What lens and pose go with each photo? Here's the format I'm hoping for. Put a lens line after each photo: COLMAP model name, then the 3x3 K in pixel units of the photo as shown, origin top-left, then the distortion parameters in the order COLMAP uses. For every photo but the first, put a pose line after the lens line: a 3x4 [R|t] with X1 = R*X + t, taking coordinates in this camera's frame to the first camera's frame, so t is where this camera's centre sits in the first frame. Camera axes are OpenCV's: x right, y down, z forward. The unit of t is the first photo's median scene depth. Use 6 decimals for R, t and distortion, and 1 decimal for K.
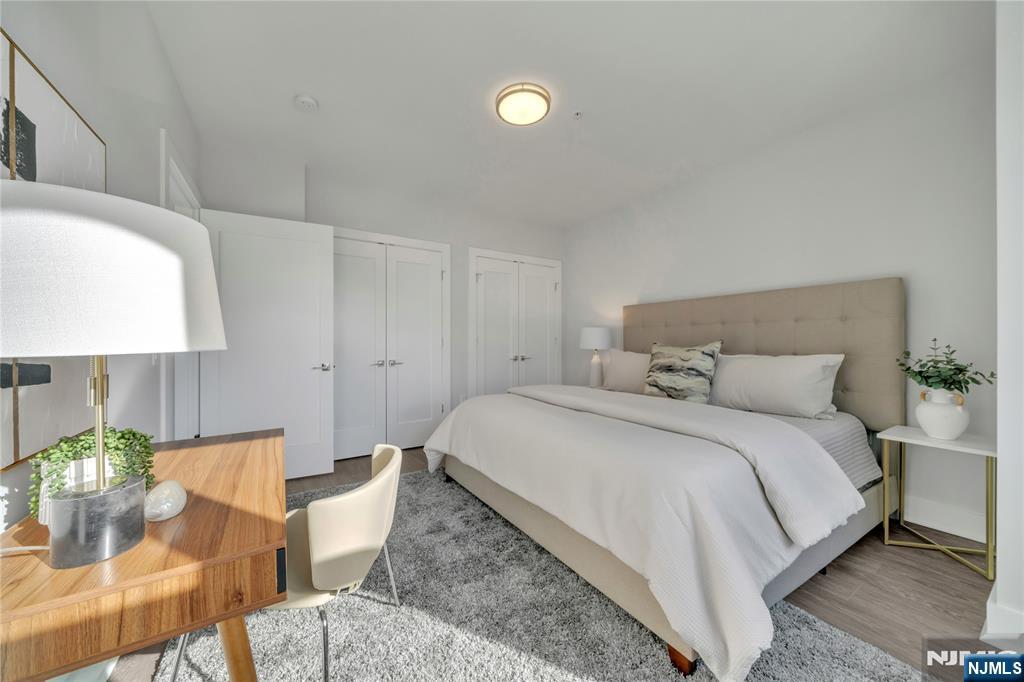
lens RADIAL K [[357.2, 0, 511.6], [0, 357.2, 338.3], [0, 0, 1]] dist [-0.001475, -0.000939]
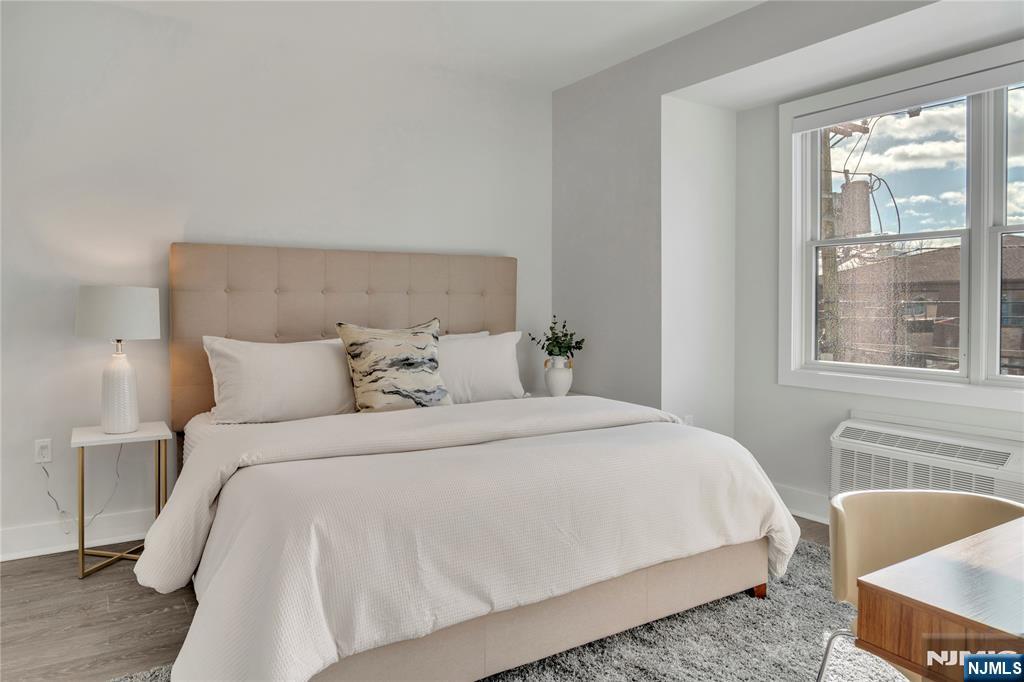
lens RADIAL K [[687.1, 0, 509.3], [0, 687.1, 313.8], [0, 0, 1]] dist [0.001678, 0.000084]
pose [[-0.013173, -0.003389, 0.999907, -0.807181], [-0.004273, 0.999985, 0.003333, -0.007971], [-0.999904, -0.004229, -0.013187, 0.844859]]
